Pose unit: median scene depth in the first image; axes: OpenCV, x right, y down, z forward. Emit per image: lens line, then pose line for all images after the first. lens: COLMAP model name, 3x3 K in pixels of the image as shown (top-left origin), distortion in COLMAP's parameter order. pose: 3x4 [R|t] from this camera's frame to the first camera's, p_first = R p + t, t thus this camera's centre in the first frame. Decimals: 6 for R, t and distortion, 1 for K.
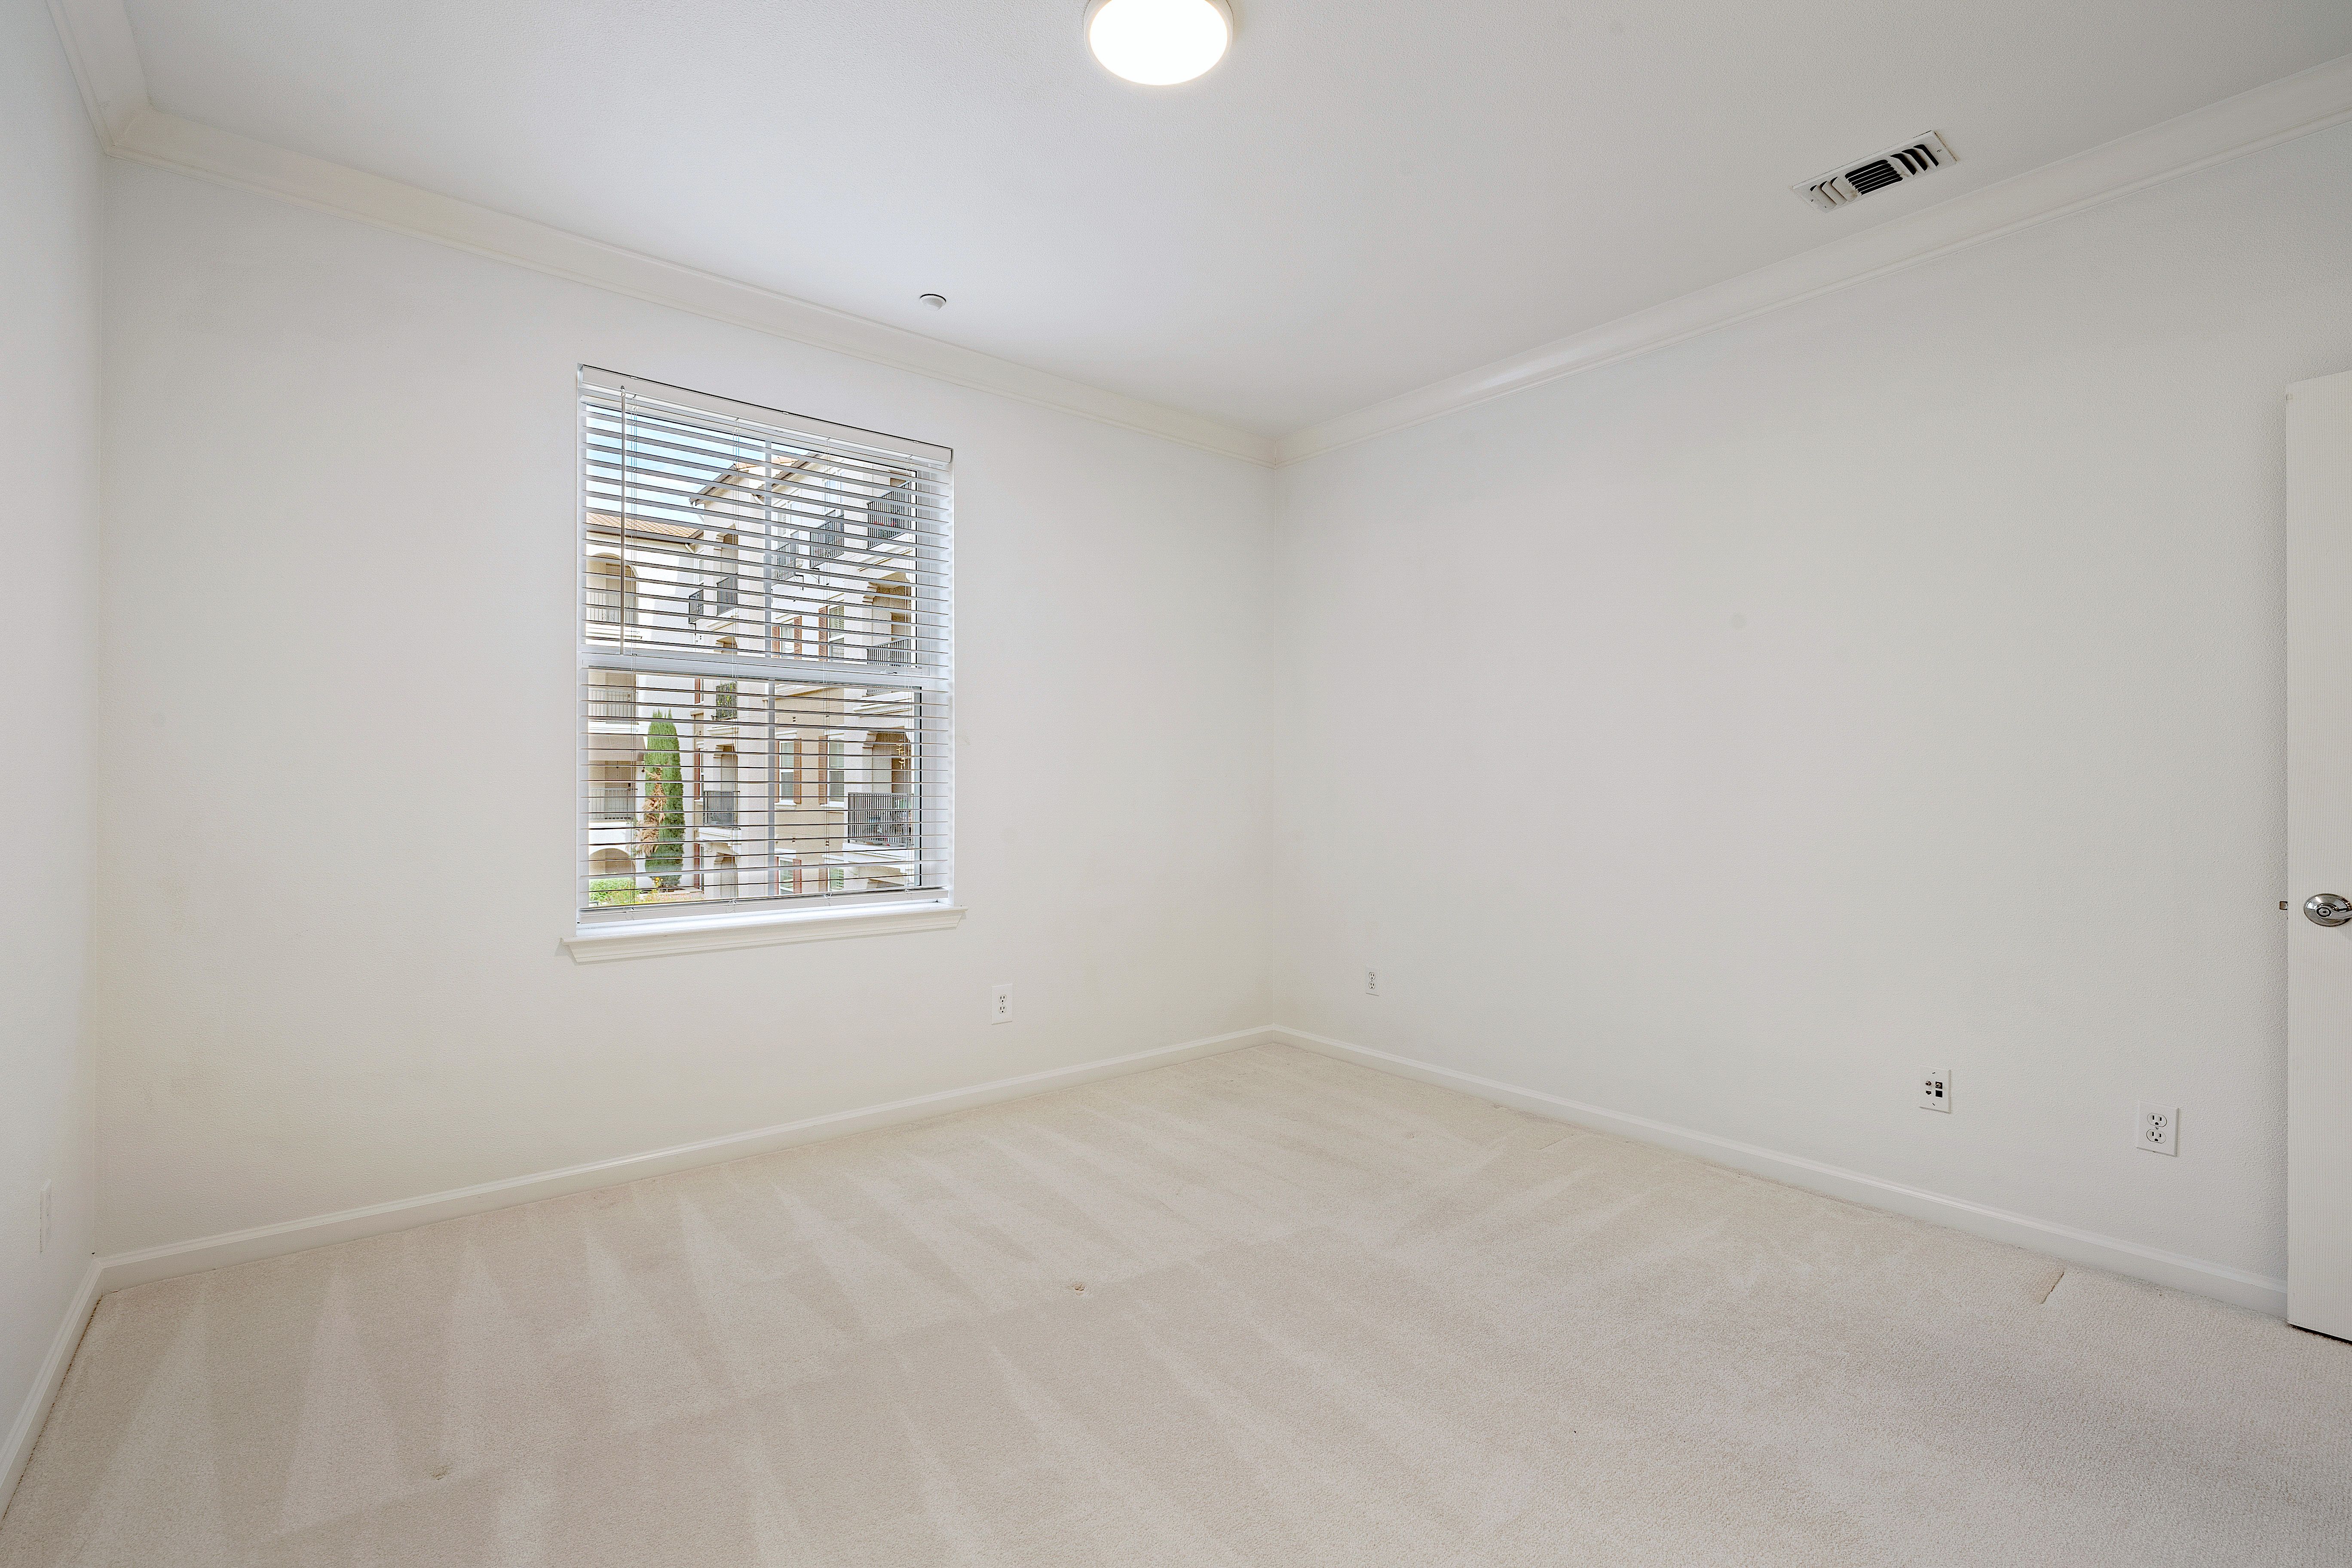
lens RADIAL K [[1061.6, 0, 1176.0], [0, 1061.6, 784.0], [0, 0, 1]] dist [-0.010301, 0.005483]
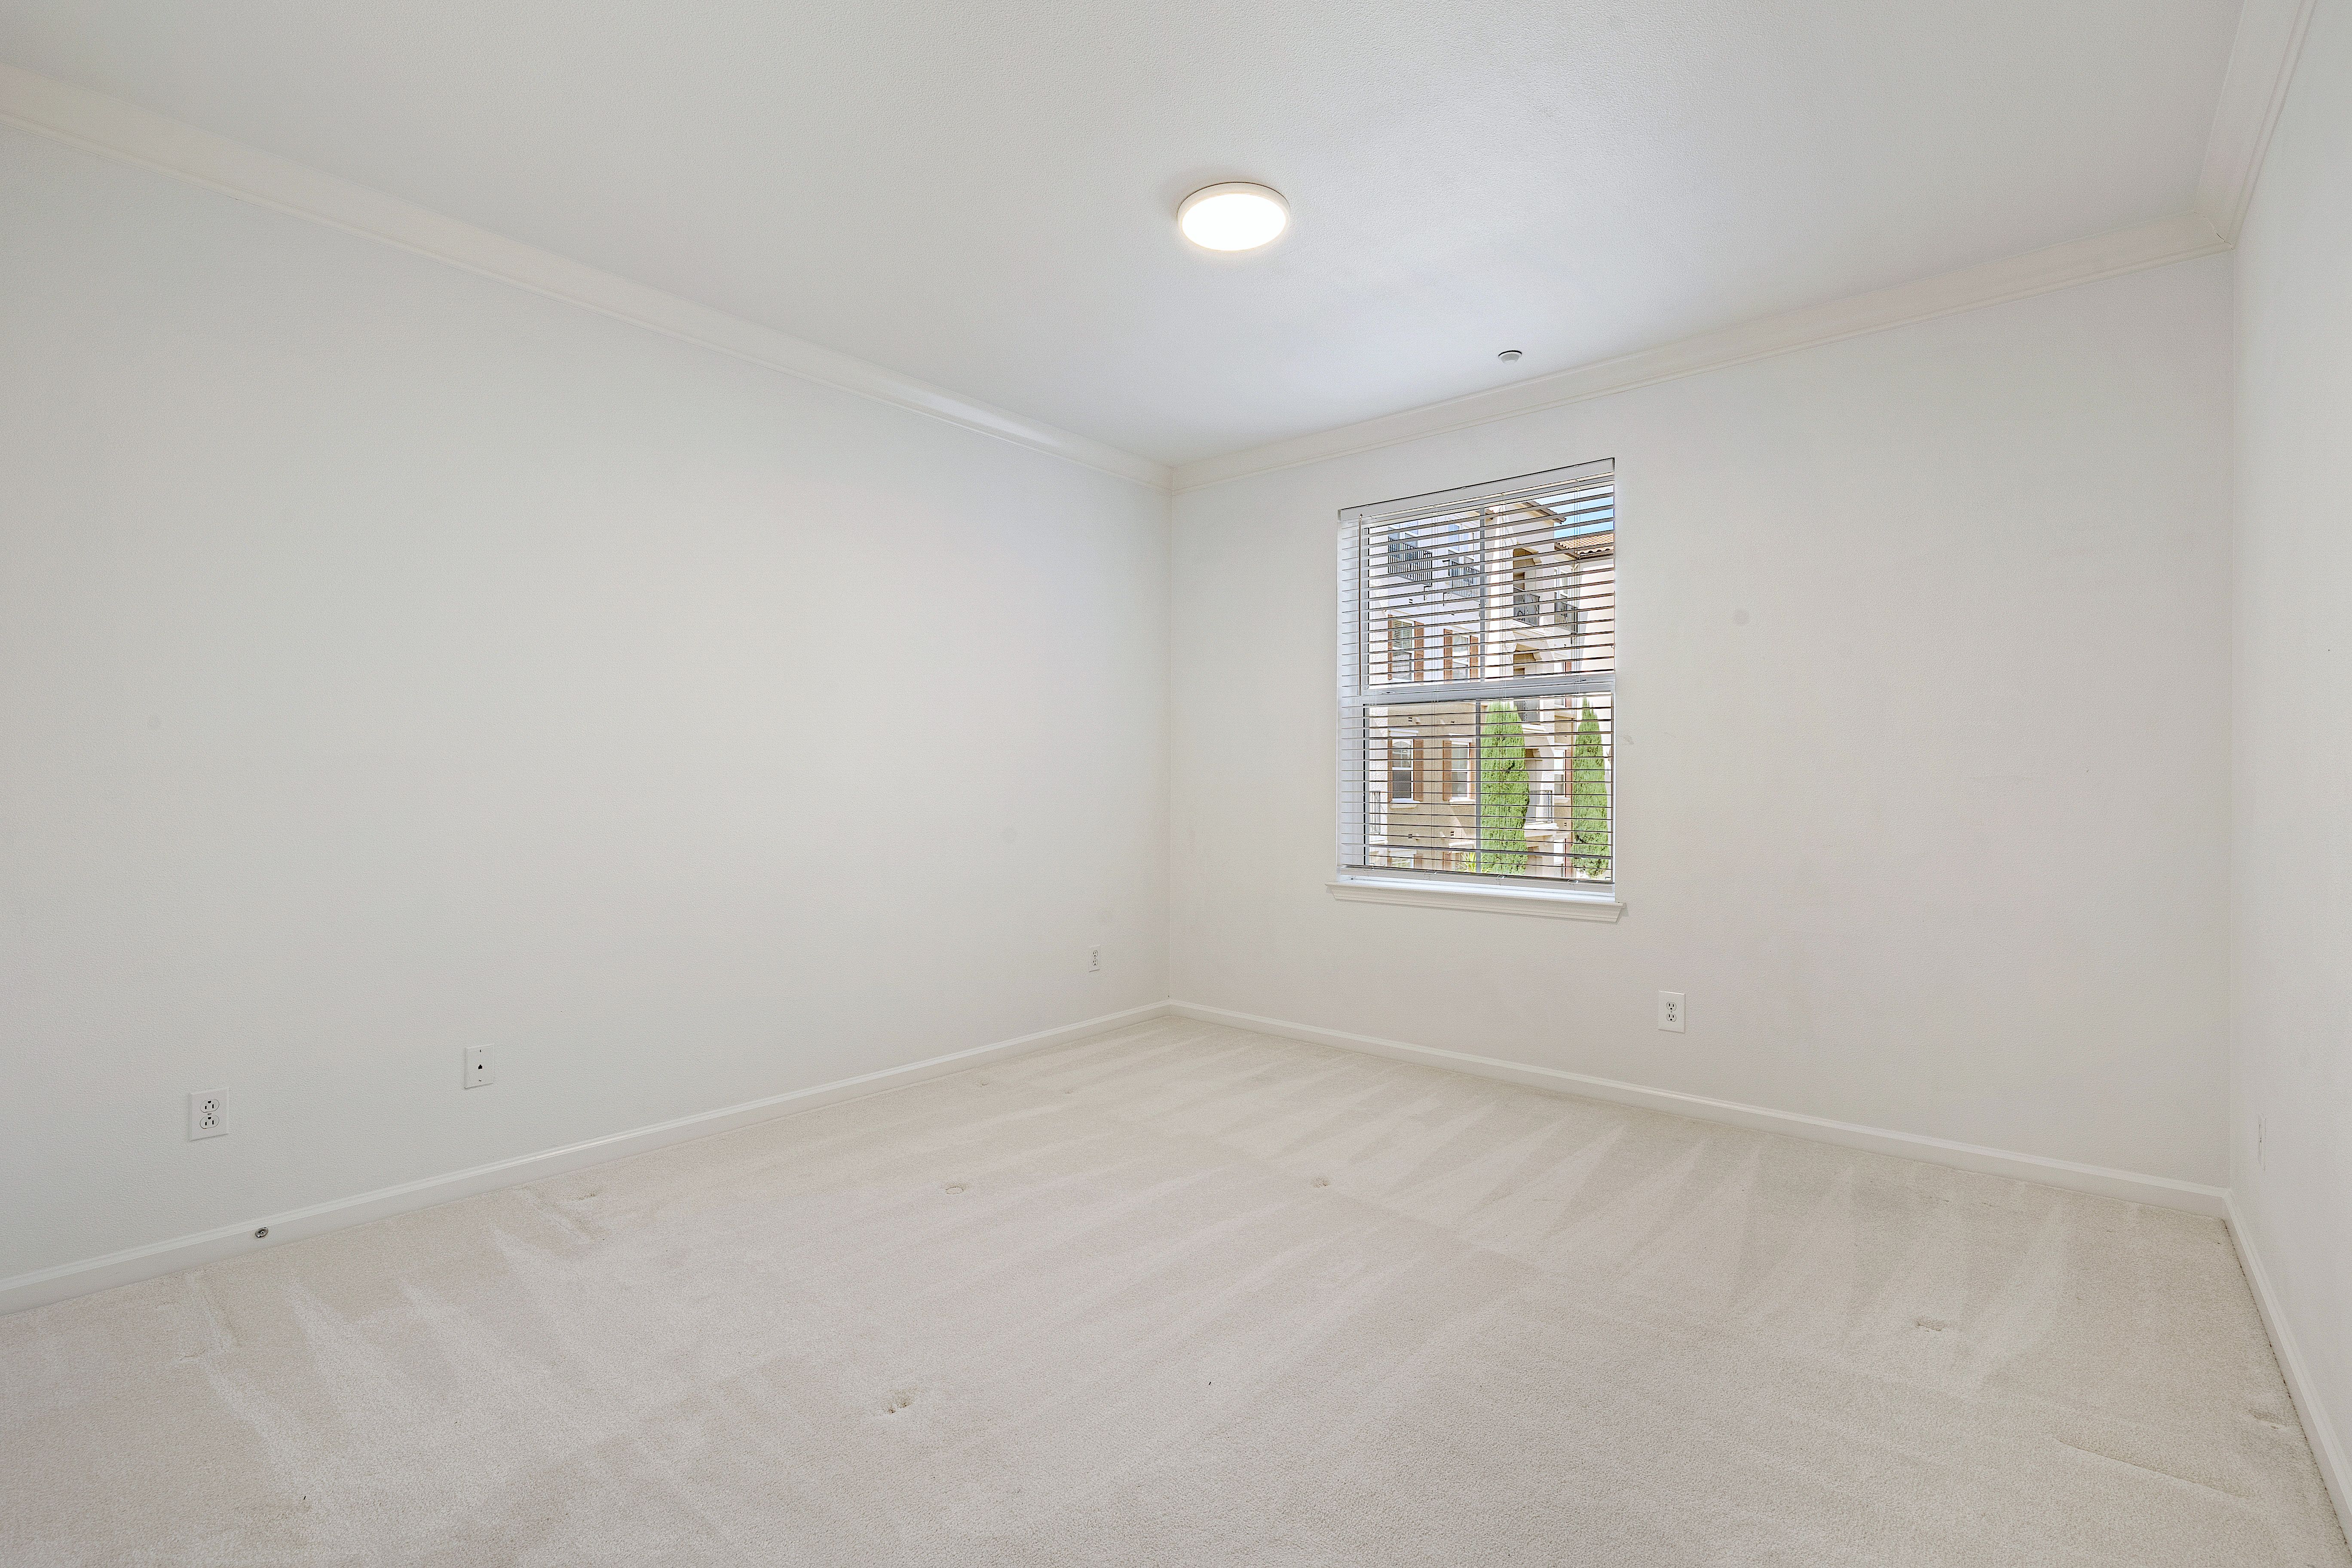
lens RADIAL K [[1061.6, 0, 1176.0], [0, 1061.6, 784.0], [0, 0, 1]] dist [-0.010301, 0.005483]
pose [[0.181546, -0.001232, -0.983382, 0.728876], [-0.006558, 0.999975, -0.002463, 0.005612], [0.983361, 0.006897, 0.181534, 0.394212]]
